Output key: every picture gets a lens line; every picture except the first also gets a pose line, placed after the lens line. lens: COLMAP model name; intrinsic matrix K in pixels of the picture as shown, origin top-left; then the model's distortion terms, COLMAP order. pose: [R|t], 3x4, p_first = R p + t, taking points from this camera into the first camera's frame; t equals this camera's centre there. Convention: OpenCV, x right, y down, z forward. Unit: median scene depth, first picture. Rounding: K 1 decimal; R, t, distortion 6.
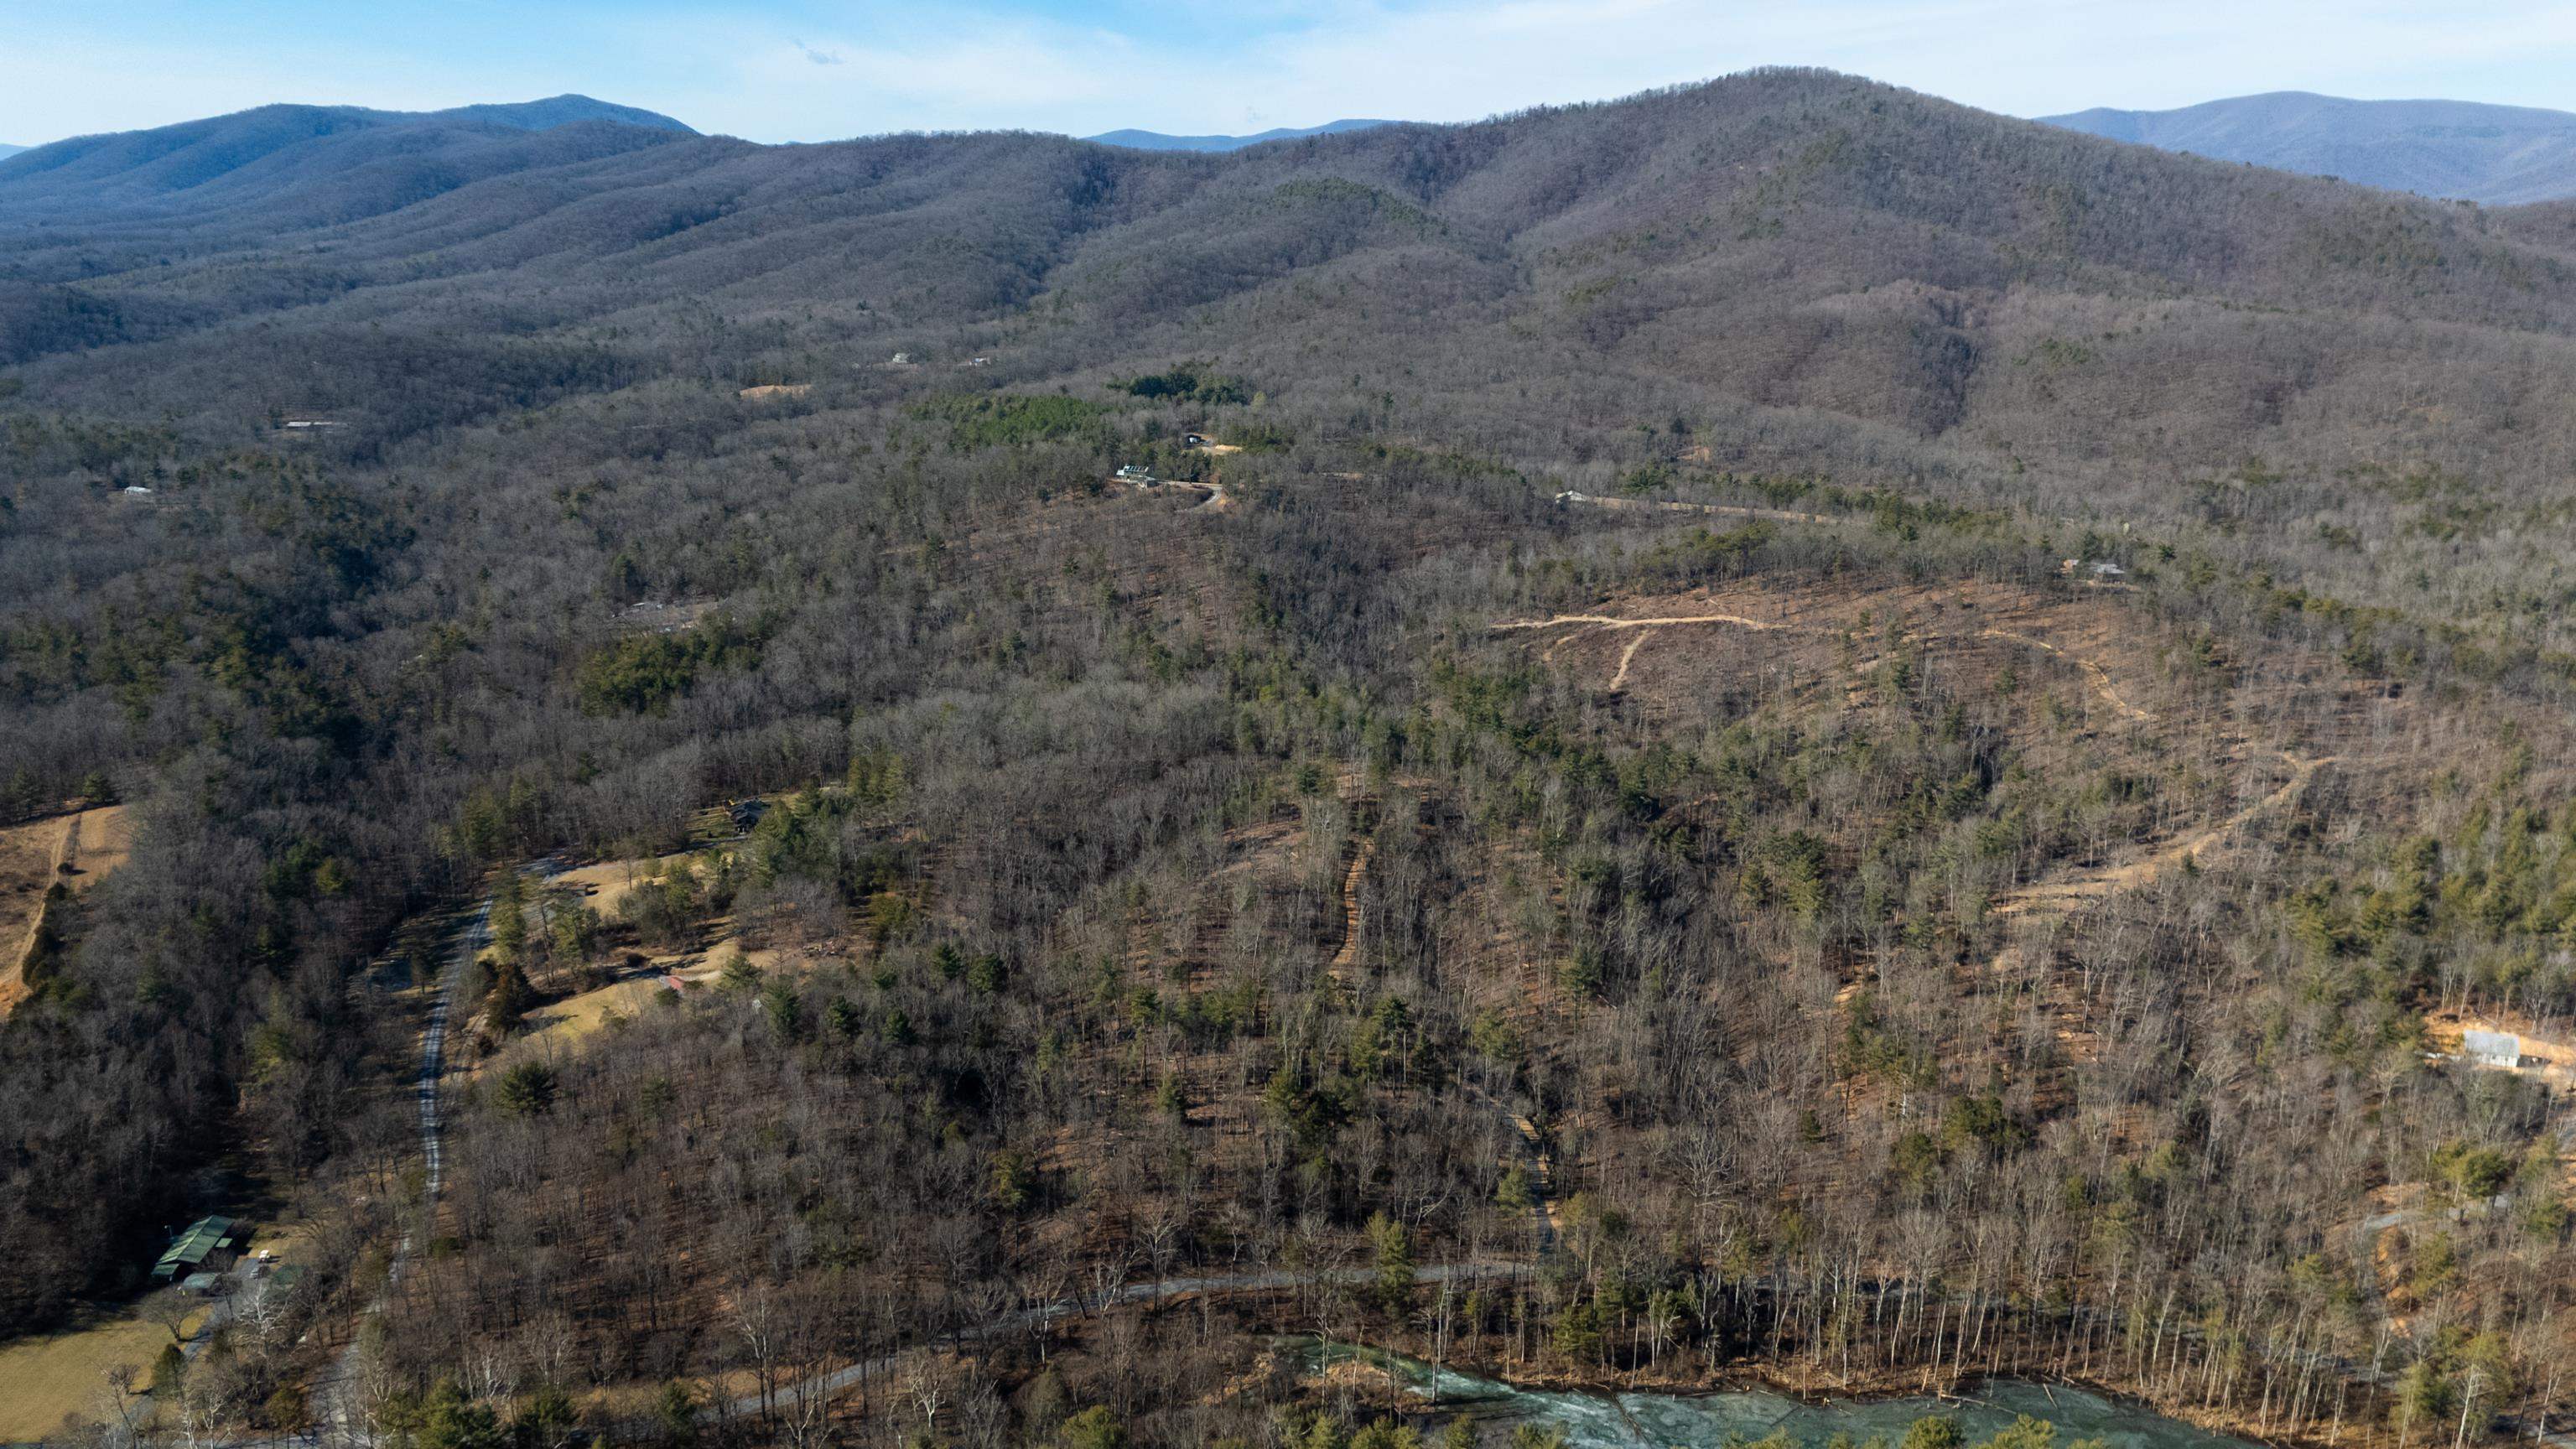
lens RADIAL K [[1899.0, 0, 1287.3], [0, 1899.0, 733.3], [0, 0, 1]] dist [0.071655, -0.060390]
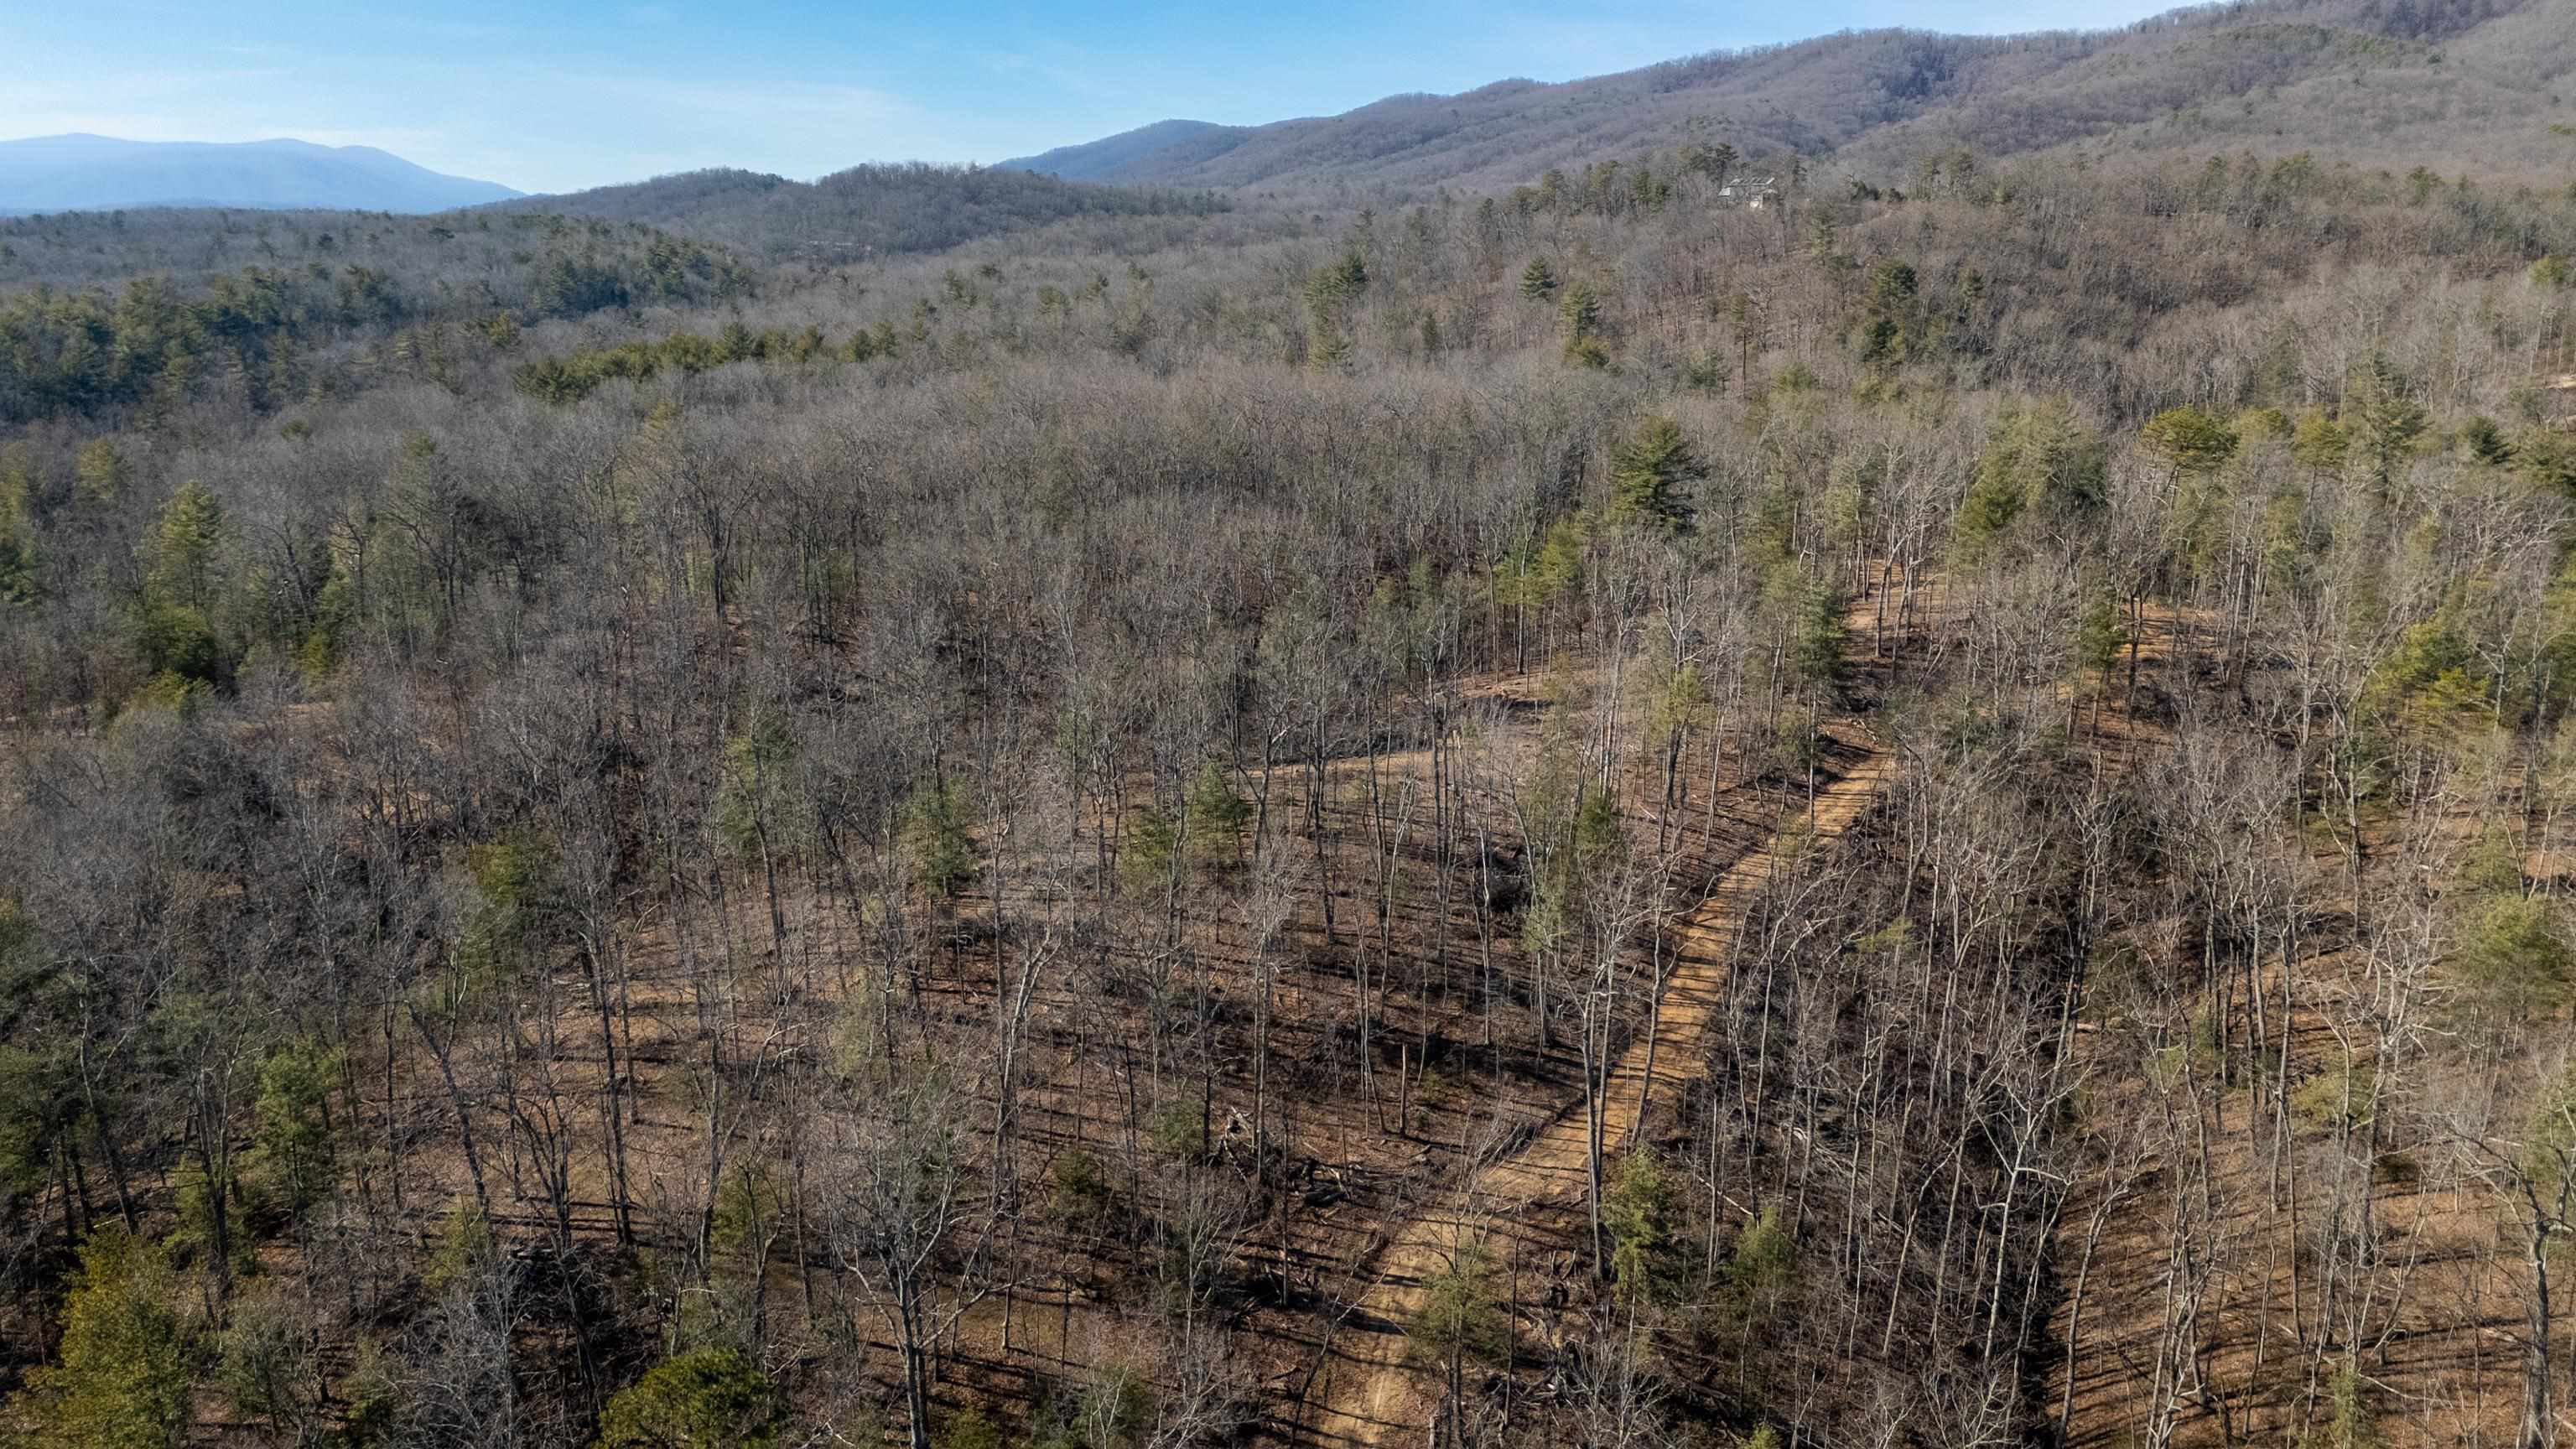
lens RADIAL K [[1899.0, 0, 1288.0], [0, 1899.0, 740.5], [0, 0, 1]] dist [0.071655, -0.060390]
pose [[0.903881, 0.101328, -0.415610, 0.030135], [-0.112098, 0.993696, -0.001524, 0.025707], [0.412836, 0.047967, 0.909541, 0.272874]]
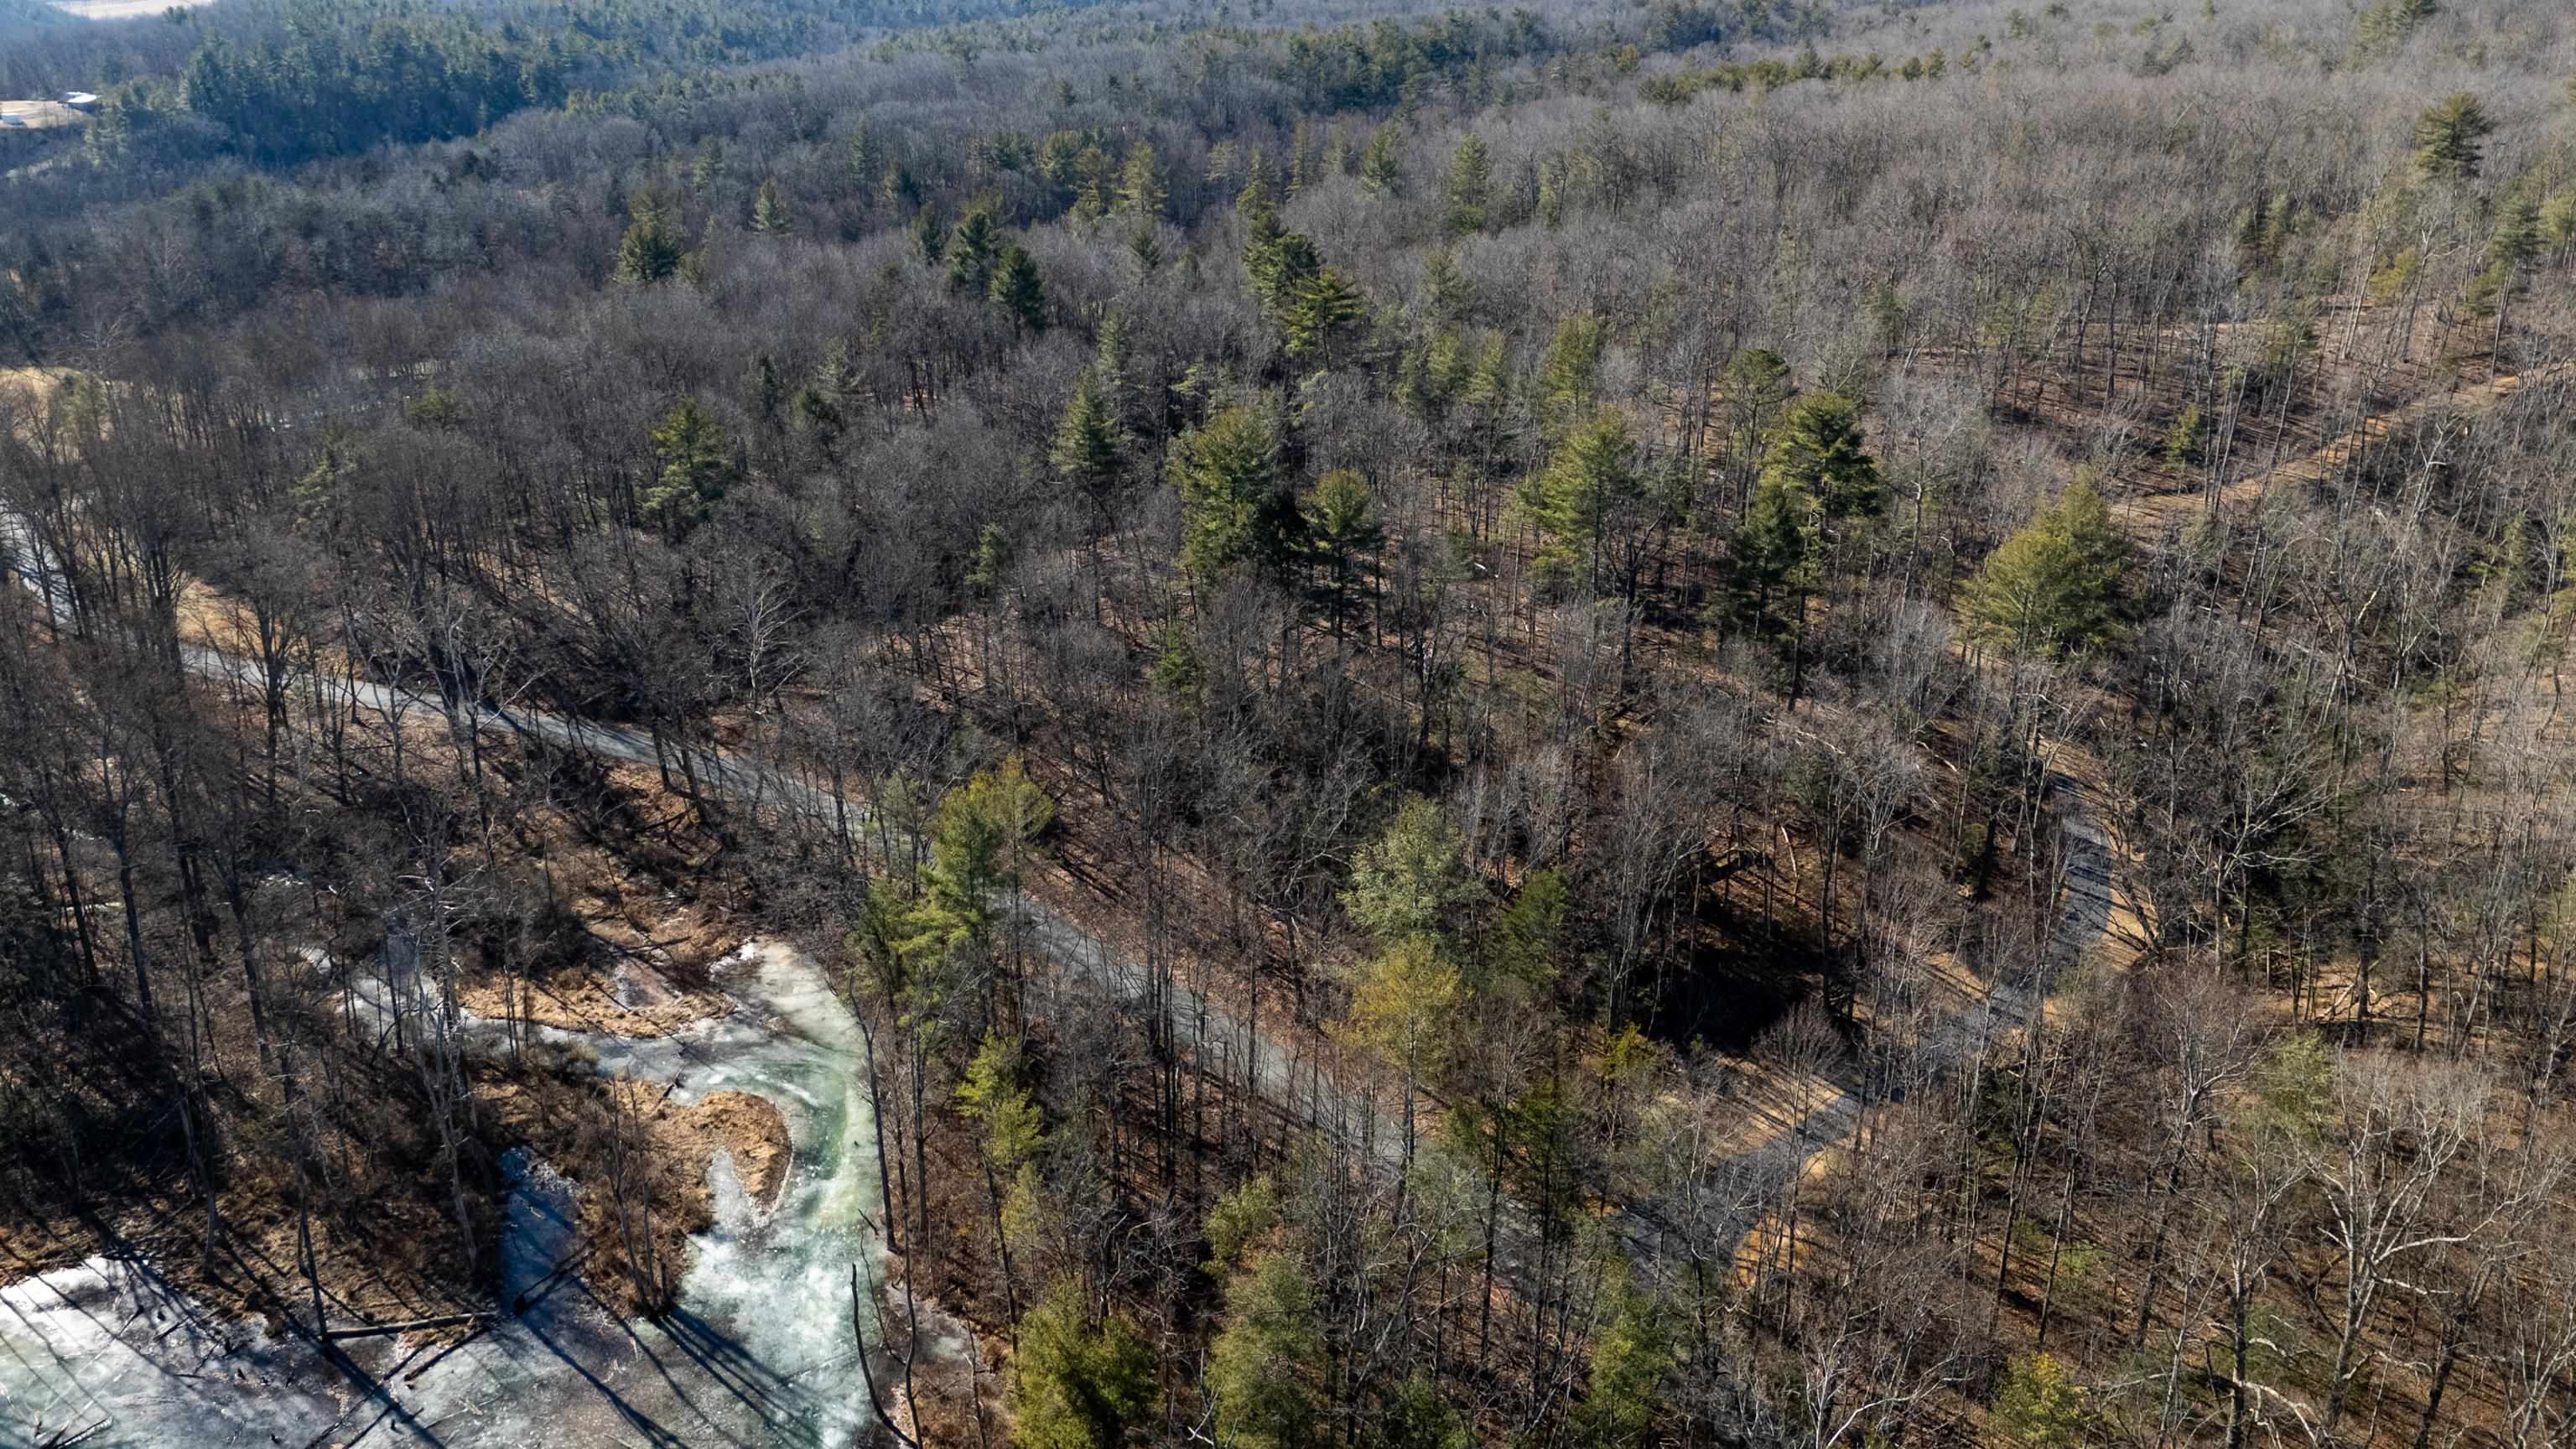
lens RADIAL K [[1899.0, 0, 1285.6], [0, 1899.0, 735.4], [0, 0, 1]] dist [0.071655, -0.060390]
pose [[0.568915, 0.290296, -0.769457, 0.081090], [-0.222869, 0.955038, 0.195528, 0.044318], [0.791622, 0.060249, 0.608033, 0.215450]]
